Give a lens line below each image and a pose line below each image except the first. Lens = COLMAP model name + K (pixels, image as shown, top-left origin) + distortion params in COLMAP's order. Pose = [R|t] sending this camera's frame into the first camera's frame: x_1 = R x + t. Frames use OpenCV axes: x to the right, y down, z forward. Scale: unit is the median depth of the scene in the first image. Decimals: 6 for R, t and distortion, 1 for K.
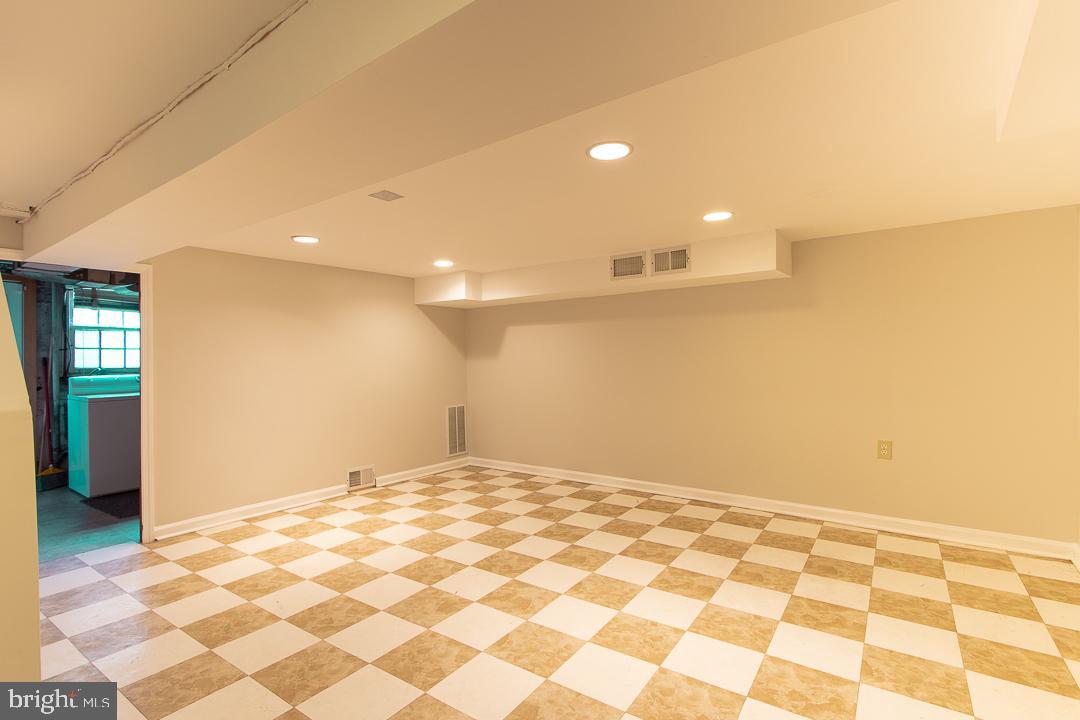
lens RADIAL K [[512.7, 0, 530.3], [0, 512.7, 355.1], [0, 0, 1]] dist [-0.004879, 0.001248]
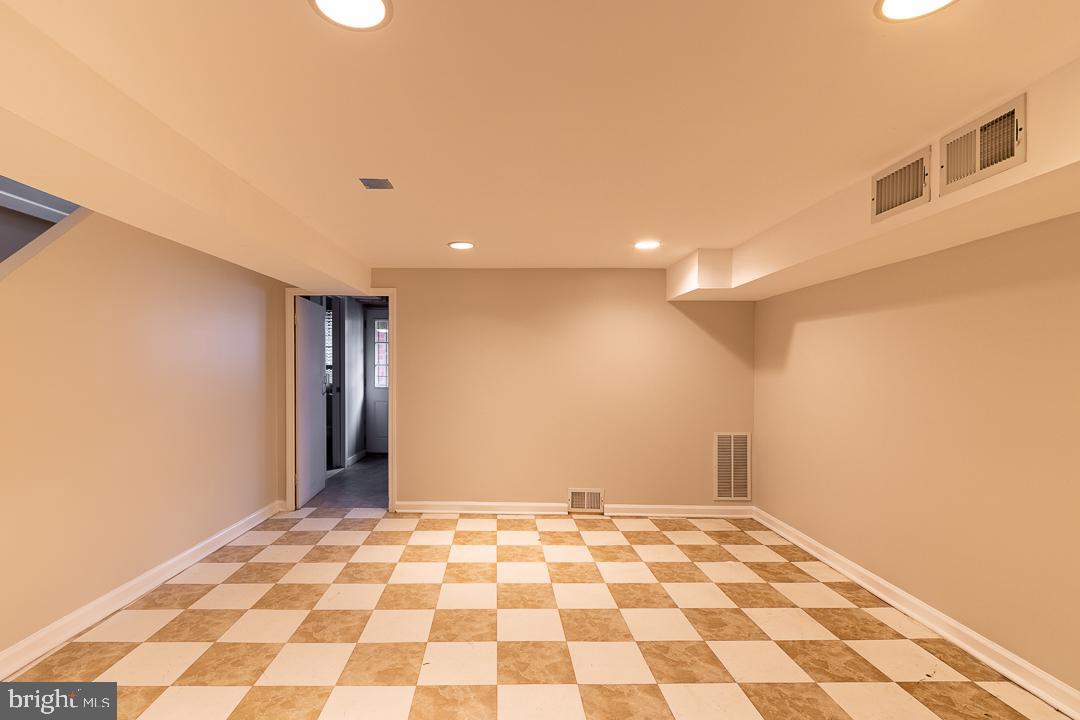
lens RADIAL K [[529.6, 0, 539.8], [0, 529.6, 362.7], [0, 0, 1]] dist [0.003435, 0.001248]
pose [[0.594834, 0.008955, -0.803799, 0.404624], [-0.011129, 0.999934, 0.002905, -0.002743], [0.803772, 0.007217, 0.594894, 0.430622]]
